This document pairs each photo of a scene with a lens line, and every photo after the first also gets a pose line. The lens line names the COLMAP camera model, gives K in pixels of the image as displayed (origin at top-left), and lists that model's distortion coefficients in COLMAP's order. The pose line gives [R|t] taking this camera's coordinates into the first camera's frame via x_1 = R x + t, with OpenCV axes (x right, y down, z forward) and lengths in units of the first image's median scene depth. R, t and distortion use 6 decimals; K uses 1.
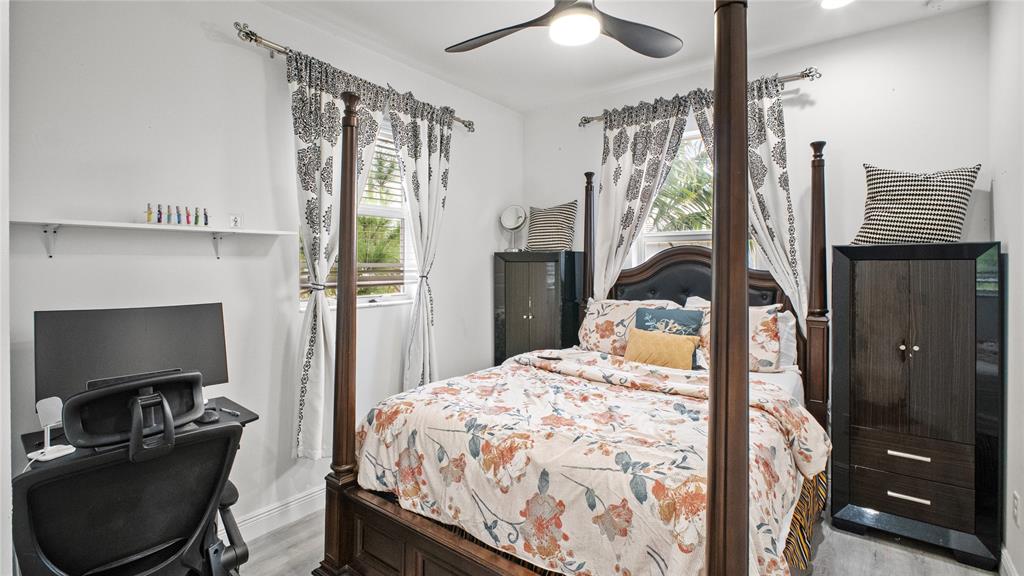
lens RADIAL K [[473.5, 0, 519.1], [0, 473.5, 265.5], [0, 0, 1]] dist [0.002325, -0.006508]
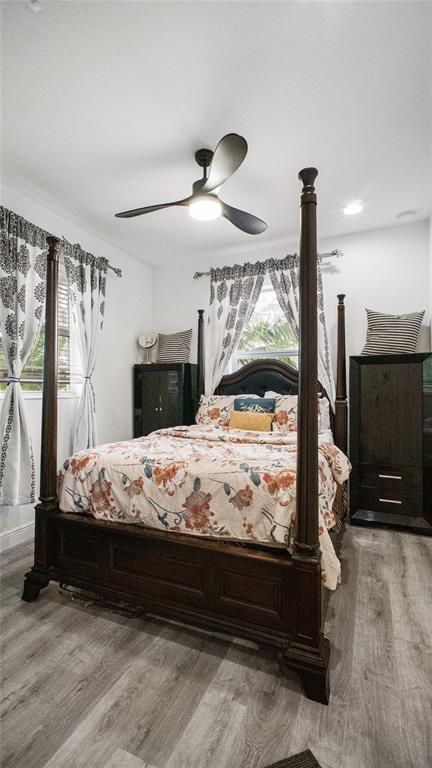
lens RADIAL K [[343.9, 0, 213.4], [0, 343.9, 384.0], [0, 0, 1]] dist [0.005638, -0.000345]
pose [[0.975916, -0.003646, 0.218116, -0.081284], [0.004058, 0.999991, -0.001442, 0.060548], [-0.218109, 0.002293, 0.975922, -0.092063]]
